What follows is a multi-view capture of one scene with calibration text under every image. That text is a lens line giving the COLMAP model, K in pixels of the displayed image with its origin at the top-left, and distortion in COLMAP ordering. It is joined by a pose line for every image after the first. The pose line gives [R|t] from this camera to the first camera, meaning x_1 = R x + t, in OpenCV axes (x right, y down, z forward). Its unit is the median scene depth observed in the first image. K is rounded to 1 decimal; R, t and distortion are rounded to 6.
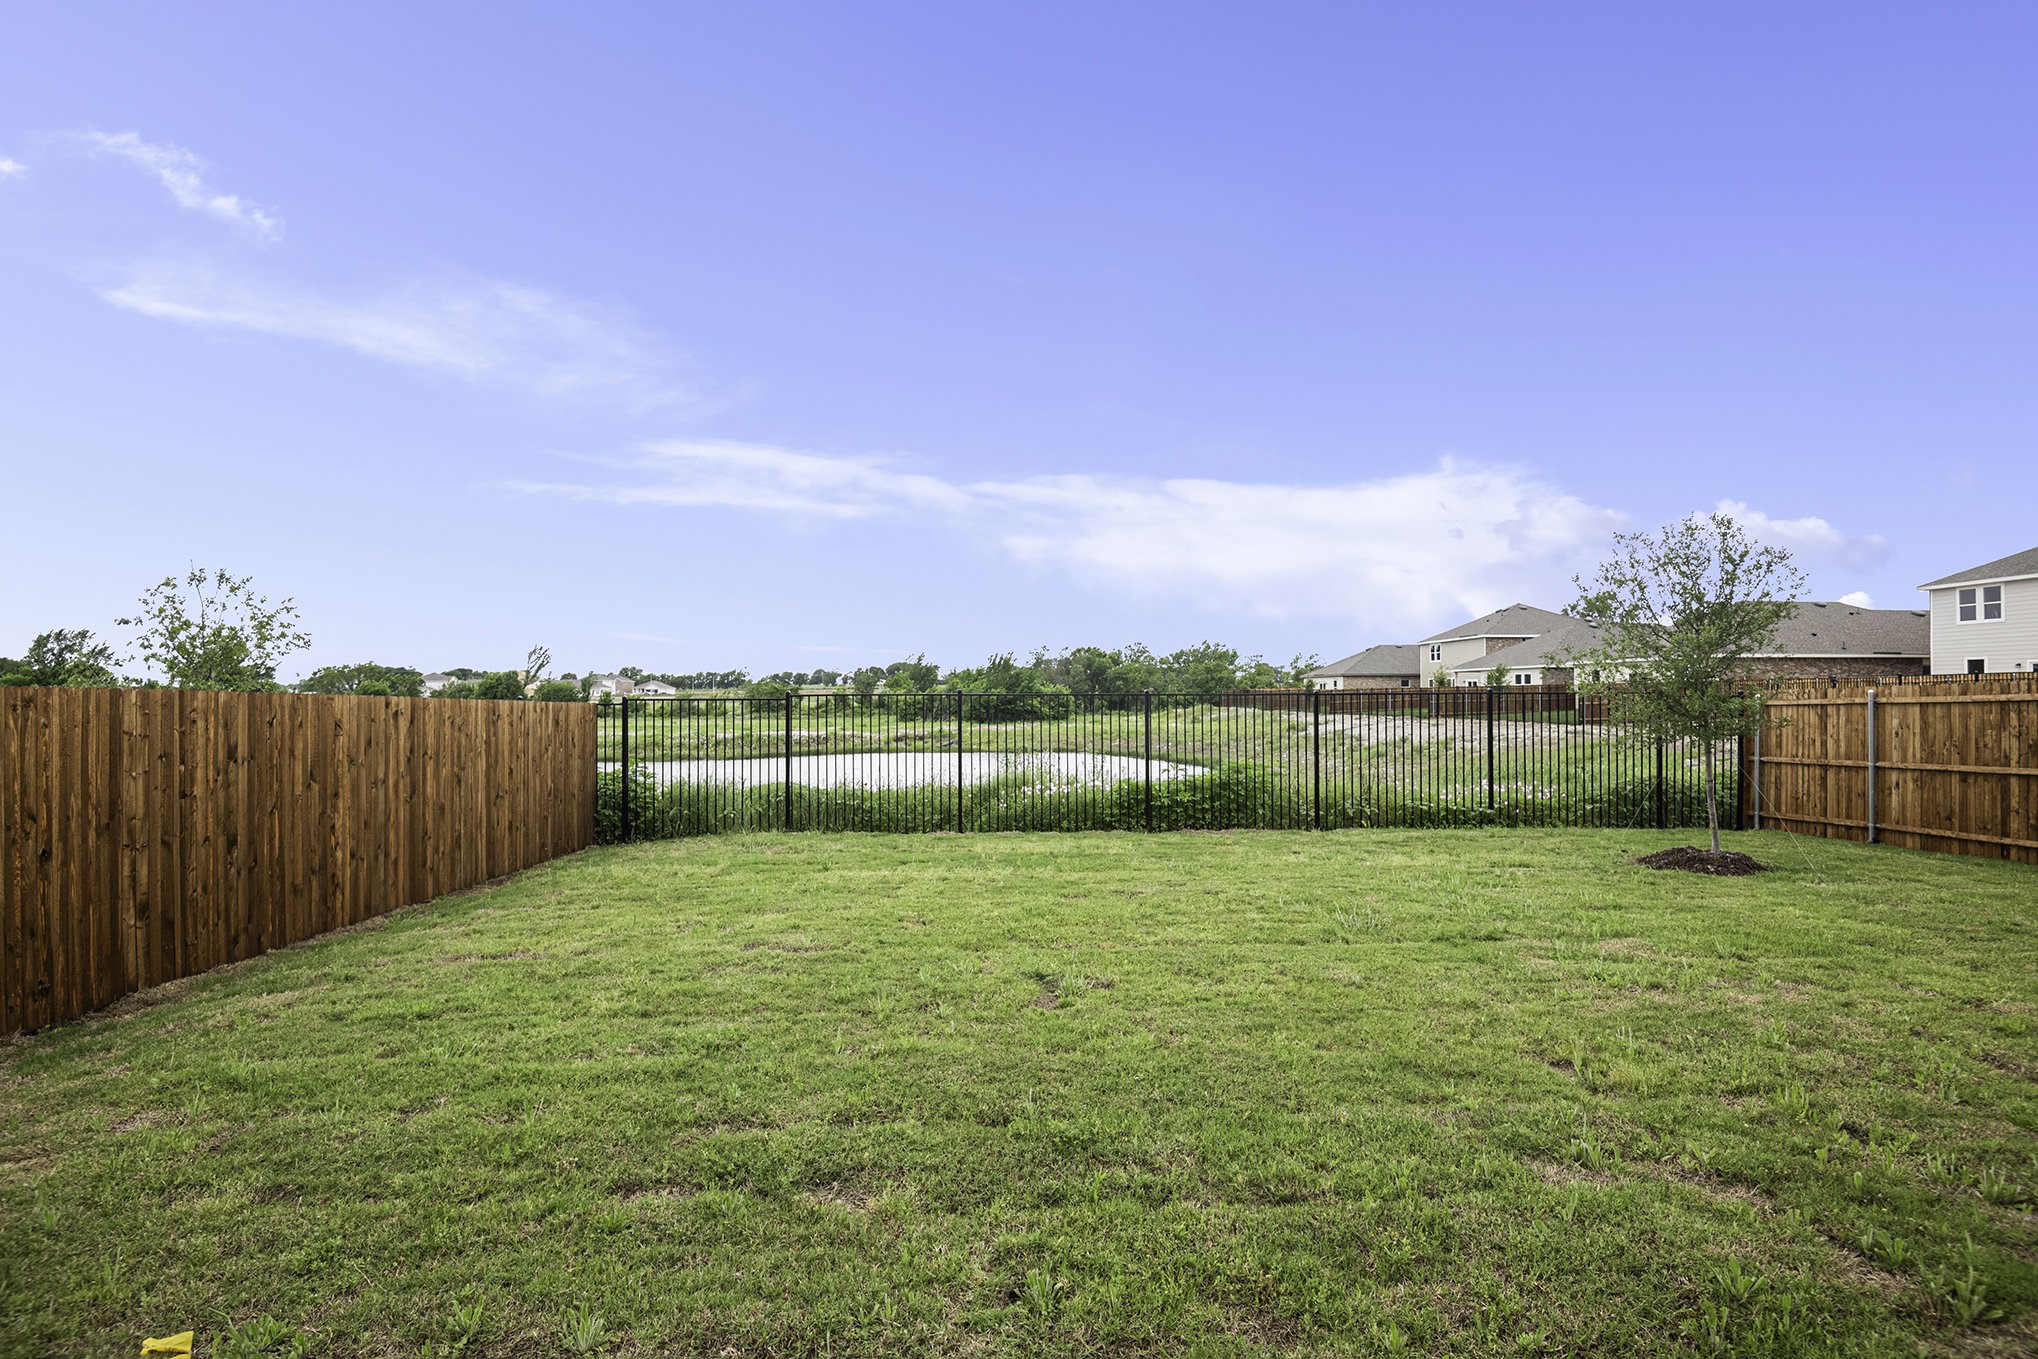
lens RADIAL K [[967.7, 0, 1017.2], [0, 967.7, 710.2], [0, 0, 1]] dist [-0.000092, -0.032947]
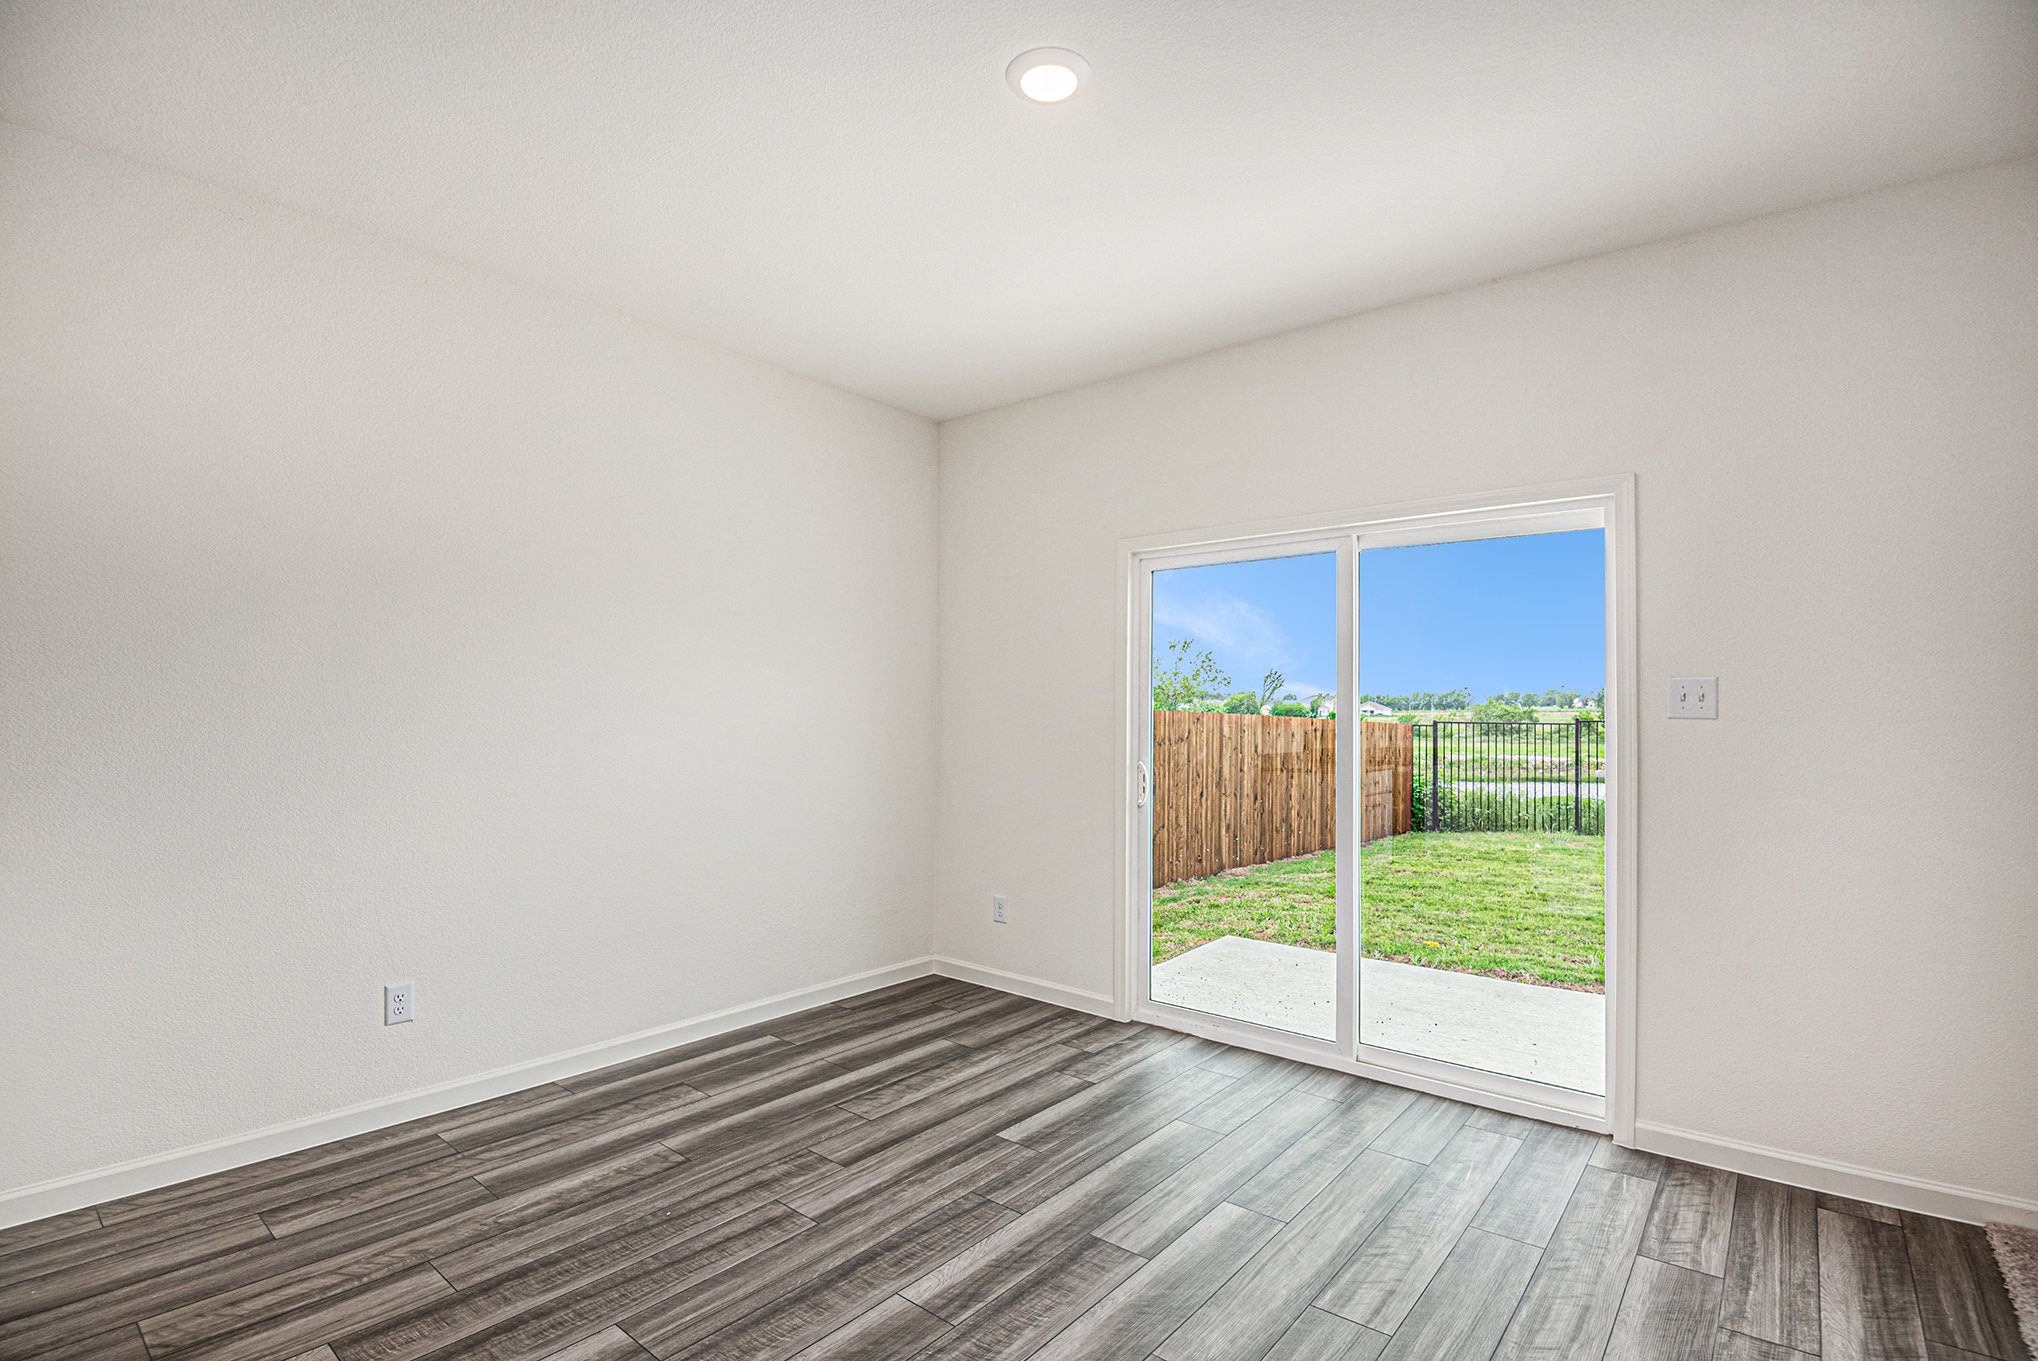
lens RADIAL K [[967.7, 0, 1017.2], [0, 967.7, 711.2], [0, 0, 1]] dist [-0.000092, -0.032947]
pose [[0.759595, 0.012067, -0.650284, 0.016277], [-0.025122, 0.999626, -0.010796, 0.003408], [0.649911, 0.024537, 0.759614, -0.488127]]
